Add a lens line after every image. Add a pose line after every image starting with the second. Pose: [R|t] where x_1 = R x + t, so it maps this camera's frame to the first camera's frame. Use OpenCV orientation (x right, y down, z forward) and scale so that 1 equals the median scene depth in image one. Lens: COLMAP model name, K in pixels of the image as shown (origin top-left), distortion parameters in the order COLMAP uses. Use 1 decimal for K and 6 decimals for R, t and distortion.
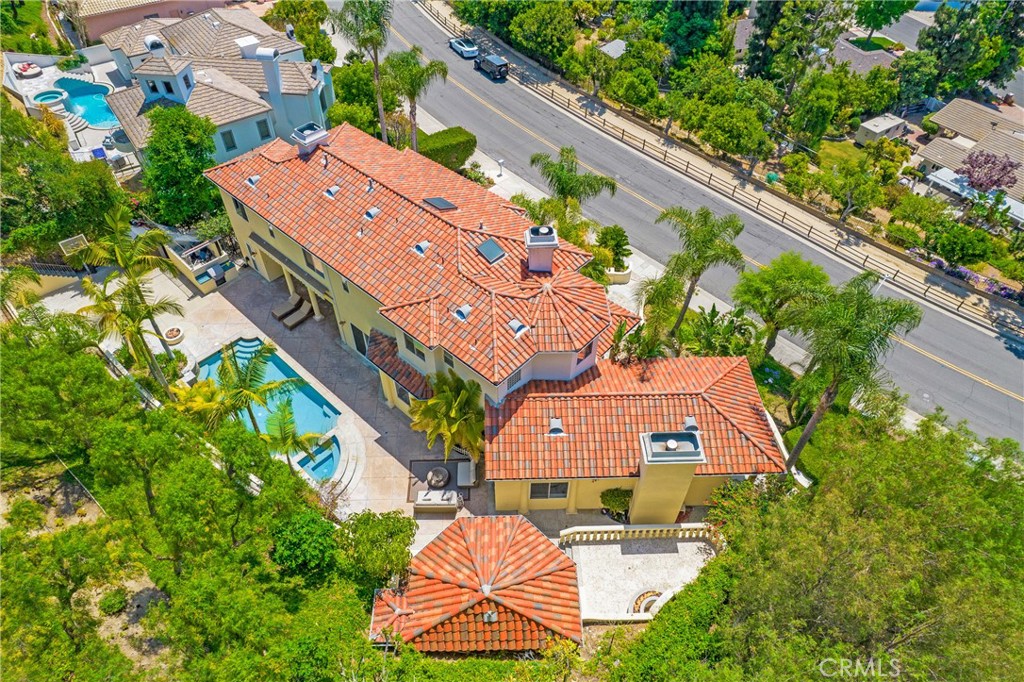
lens RADIAL K [[657.9, 0, 509.0], [0, 657.9, 340.1], [0, 0, 1]] dist [-0.078848, 0.069143]
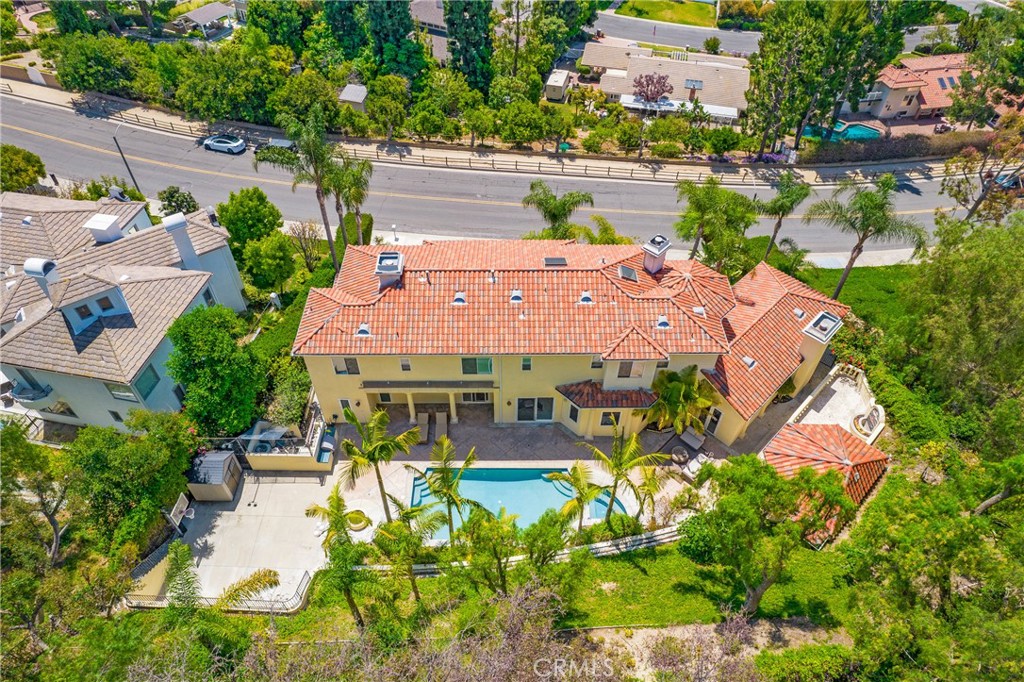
lens RADIAL K [[657.9, 0, 509.0], [0, 657.9, 340.1], [0, 0, 1]] dist [-0.078848, 0.069143]
pose [[0.732240, -0.494026, 0.468788, -0.511438], [0.493651, 0.859213, 0.134396, -0.188032], [-0.469184, 0.133008, 0.873026, 0.030789]]
